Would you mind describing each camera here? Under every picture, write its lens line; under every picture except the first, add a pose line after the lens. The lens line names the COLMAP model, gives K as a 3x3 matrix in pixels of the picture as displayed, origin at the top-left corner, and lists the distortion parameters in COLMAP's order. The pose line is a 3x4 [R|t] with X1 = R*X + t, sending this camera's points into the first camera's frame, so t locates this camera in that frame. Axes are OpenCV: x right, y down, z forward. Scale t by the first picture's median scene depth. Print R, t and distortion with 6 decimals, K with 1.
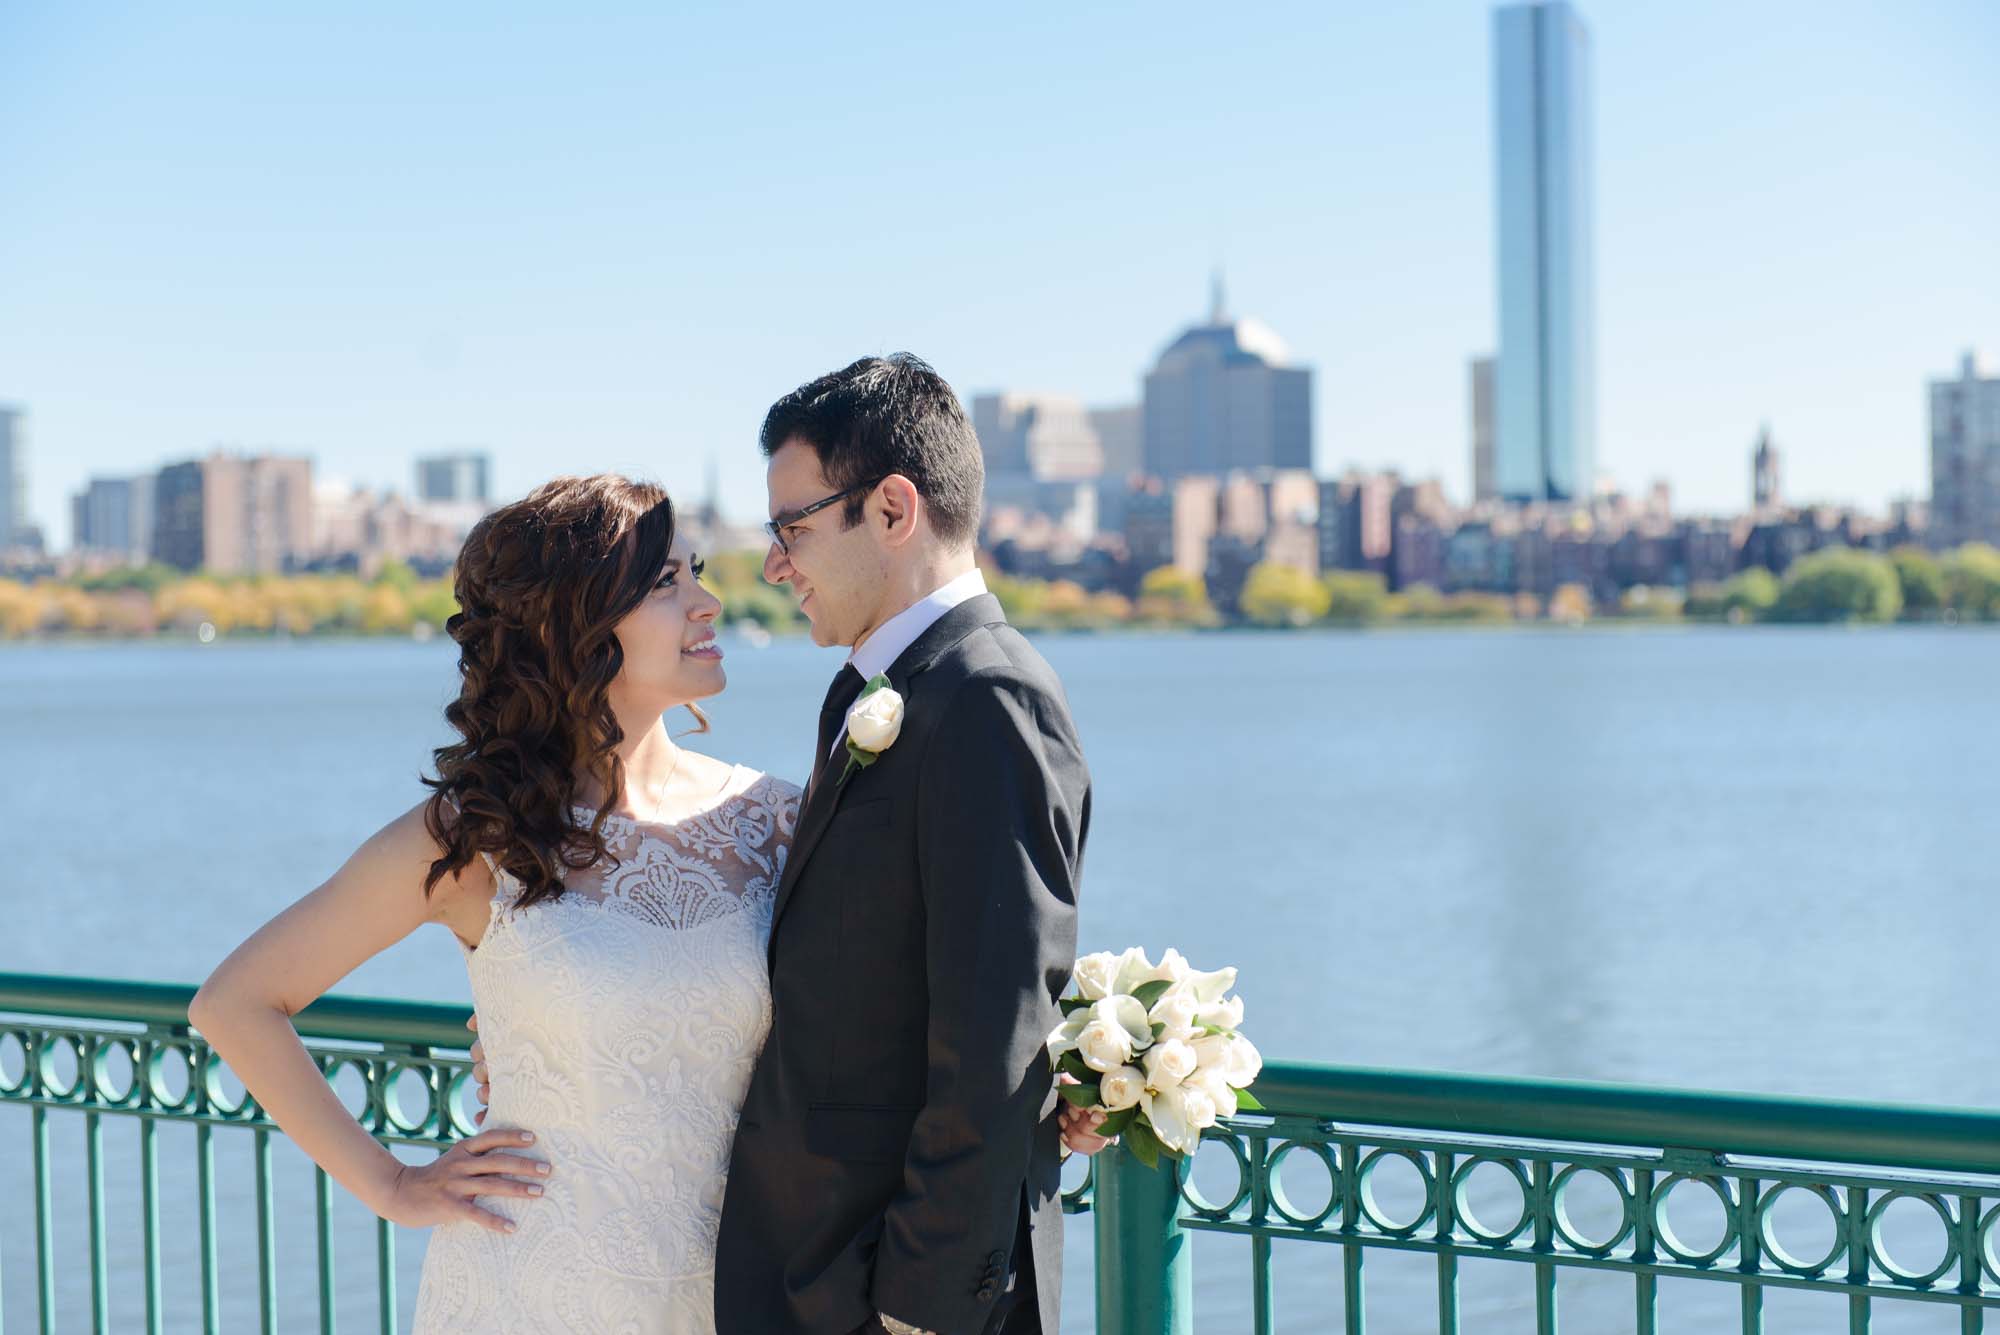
lens RADIAL K [[4847.1, 0, 1000.0], [0, 4847.1, 667.5], [0, 0, 1]] dist [-0.031011, 0.101142]
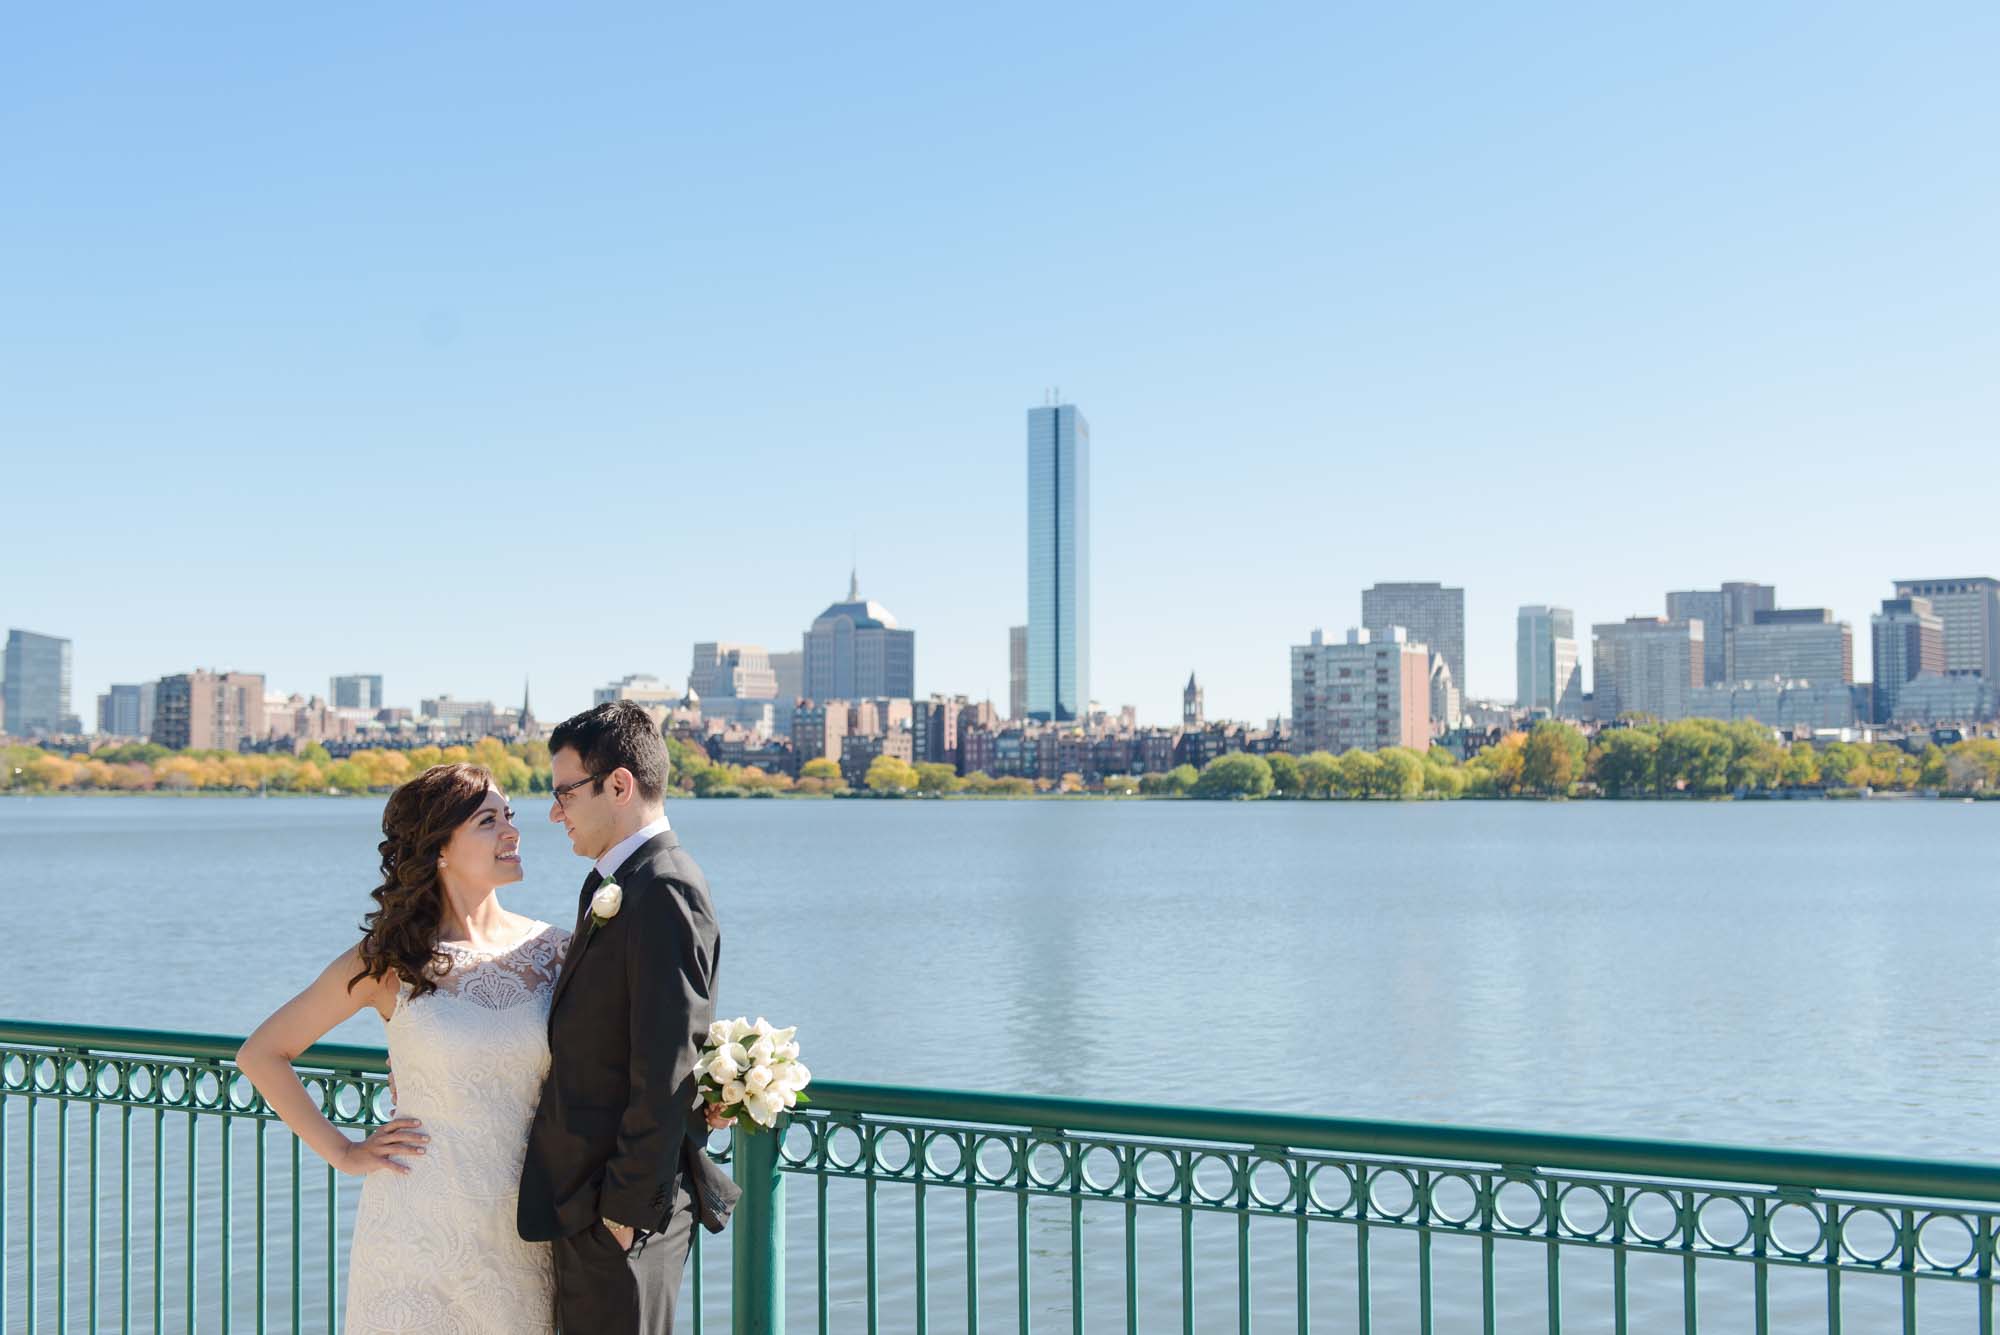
lens RADIAL K [[3413.9, 0, 1000.0], [0, 3413.9, 667.5], [0, 0, 1]] dist [-0.010587, 0.093597]
pose [[0.996923, 0.008009, 0.077980, 0.017880], [-0.005208, 0.999336, -0.036054, -0.026314], [-0.078217, 0.035537, 0.996303, -0.276584]]
